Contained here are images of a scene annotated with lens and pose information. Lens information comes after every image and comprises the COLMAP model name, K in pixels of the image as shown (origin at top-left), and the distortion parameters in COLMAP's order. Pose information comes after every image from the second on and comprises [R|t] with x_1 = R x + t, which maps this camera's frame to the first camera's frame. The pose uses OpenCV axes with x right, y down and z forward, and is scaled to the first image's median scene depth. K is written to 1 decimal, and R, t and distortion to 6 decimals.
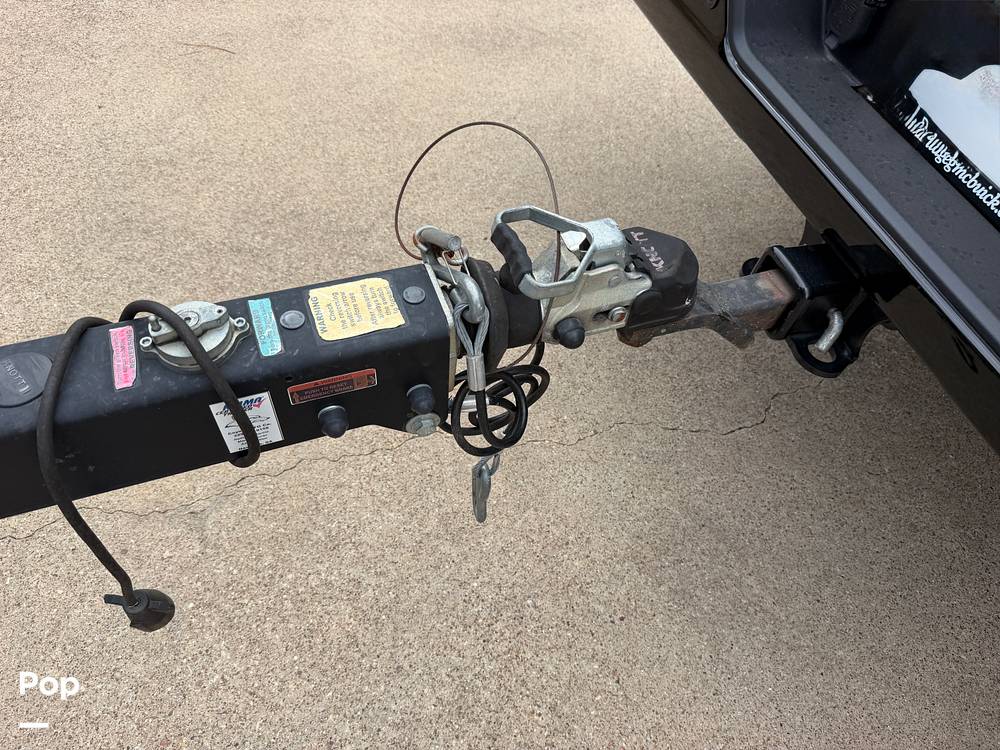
lens RADIAL K [[716.2, 0, 499.7], [0, 716.2, 409.4], [0, 0, 1]] dist [0.048439, -0.079812]
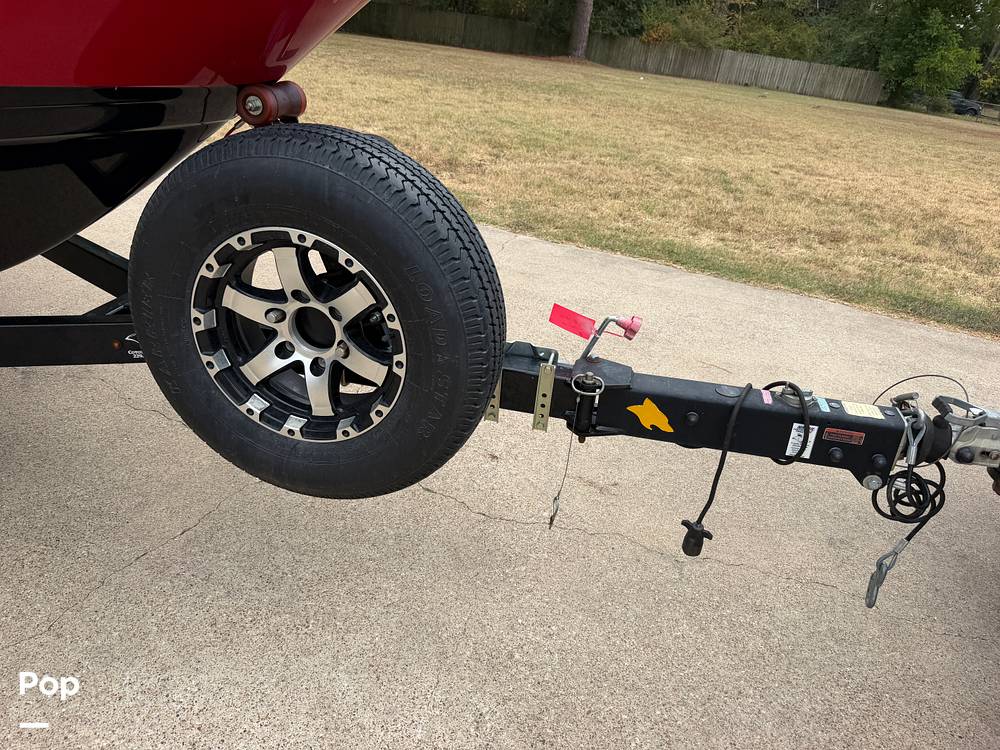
lens RADIAL K [[716.2, 0, 499.7], [0, 716.2, 409.4], [0, 0, 1]] dist [0.048439, -0.079812]
pose [[0.849339, 0.206356, -0.485841, -0.057580], [-0.413975, 0.831453, -0.370553, 1.094145], [0.327488, 0.515851, 0.791612, -1.110313]]
